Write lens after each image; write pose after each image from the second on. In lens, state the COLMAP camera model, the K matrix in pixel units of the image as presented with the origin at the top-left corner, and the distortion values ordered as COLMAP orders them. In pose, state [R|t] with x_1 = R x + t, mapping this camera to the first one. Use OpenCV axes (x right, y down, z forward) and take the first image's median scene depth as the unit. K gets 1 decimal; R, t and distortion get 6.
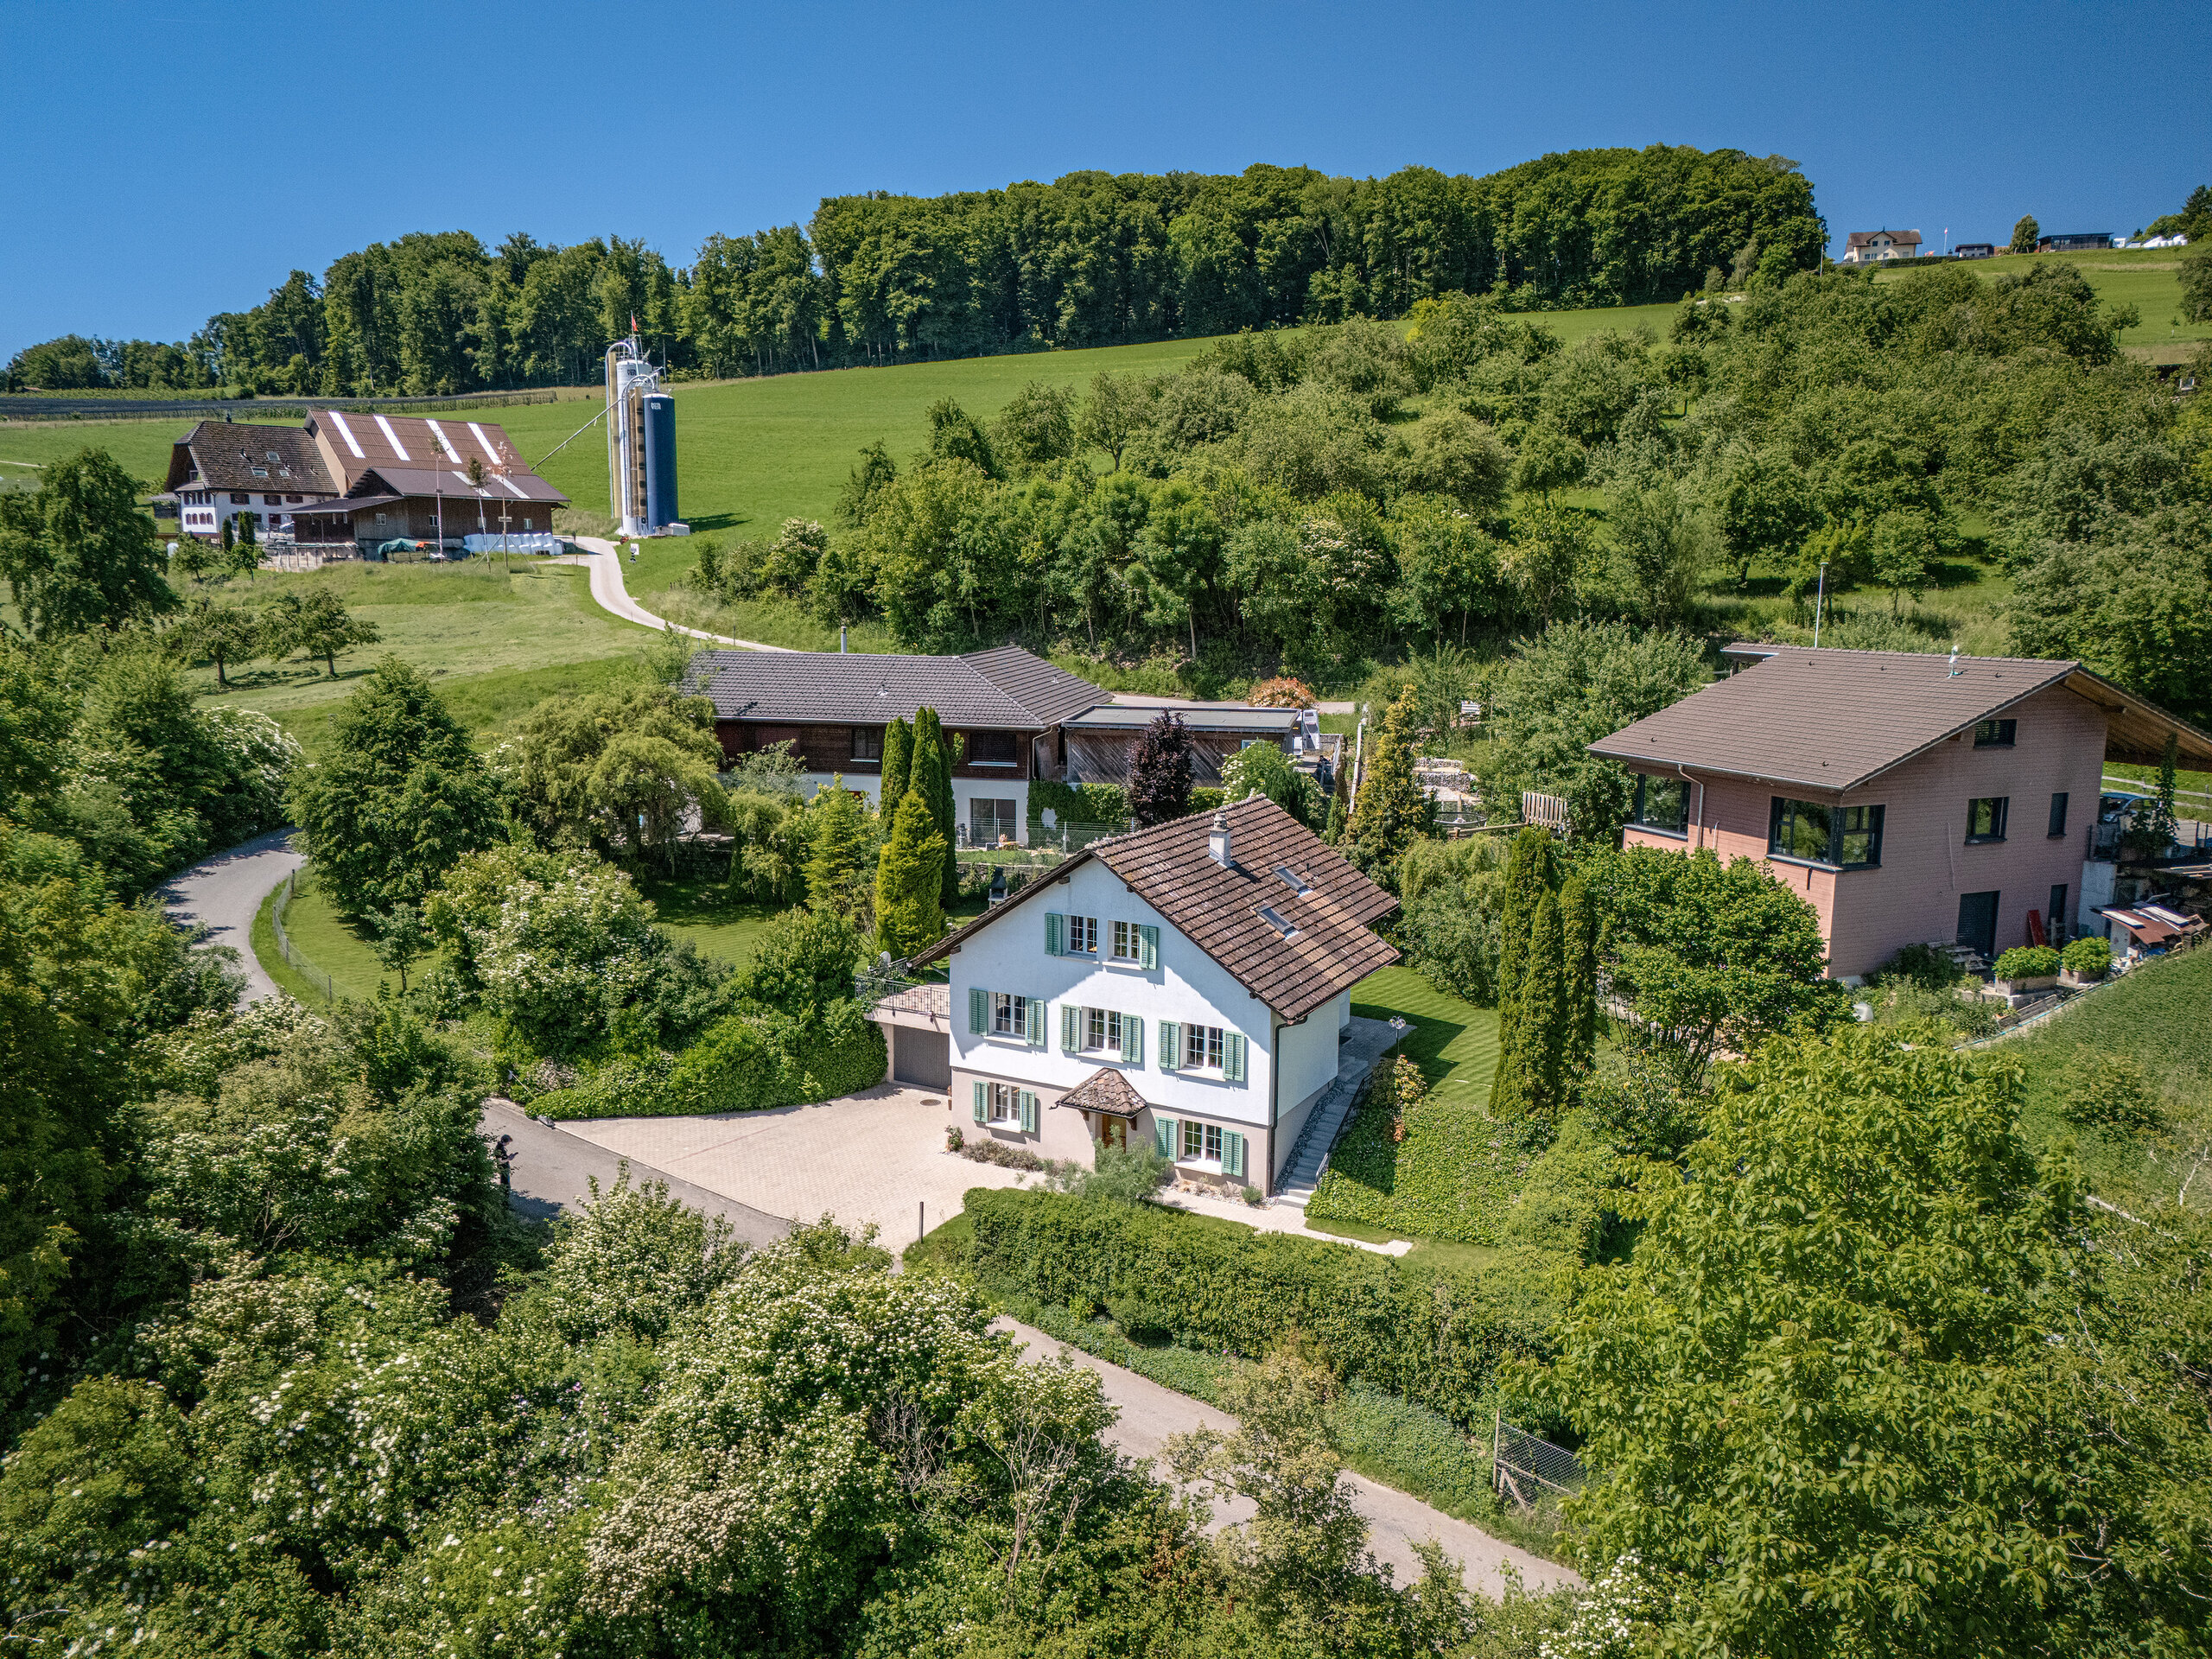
lens RADIAL K [[1614.0, 0, 1117.4], [0, 1614.0, 851.9], [0, 0, 1]] dist [0.060203, -0.053306]
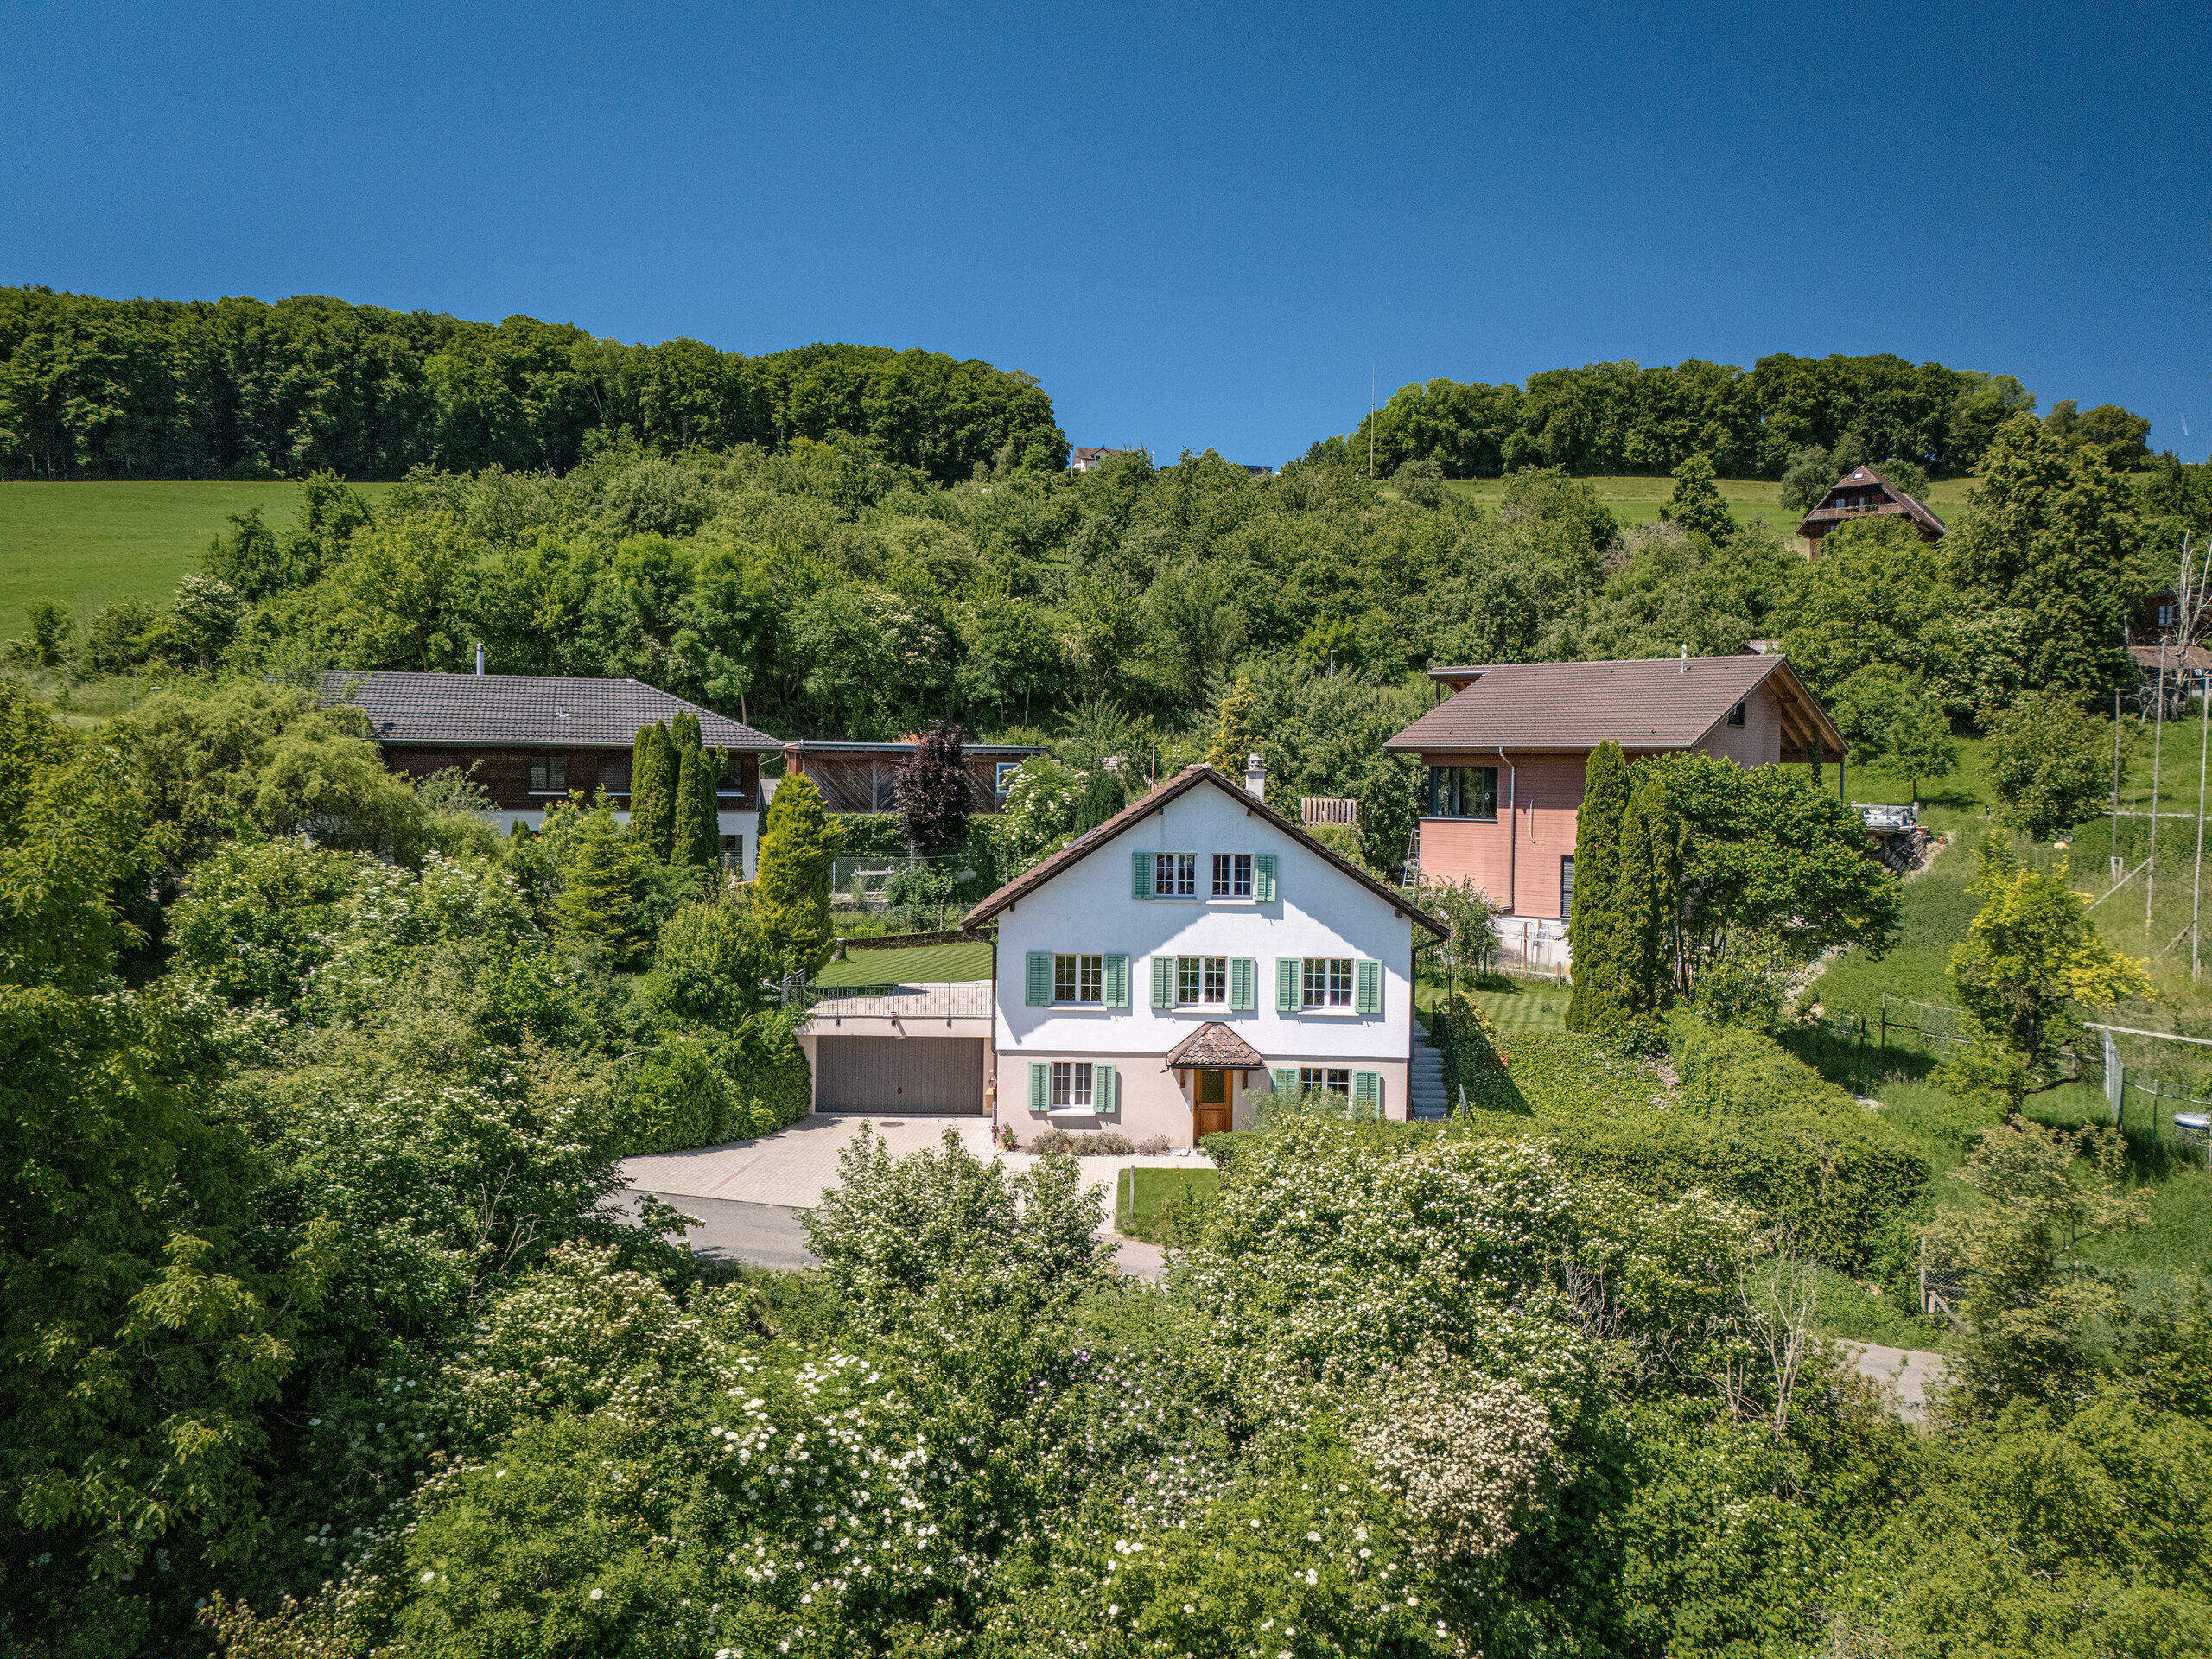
lens RADIAL K [[1614.0, 0, 1119.7], [0, 1614.0, 845.3], [0, 0, 1]] dist [0.060203, -0.053306]
pose [[0.886637, -0.019768, 0.462043, -0.290211], [0.074812, 0.992058, -0.101117, 0.077674], [-0.456374, 0.124220, 0.881074, 0.142098]]
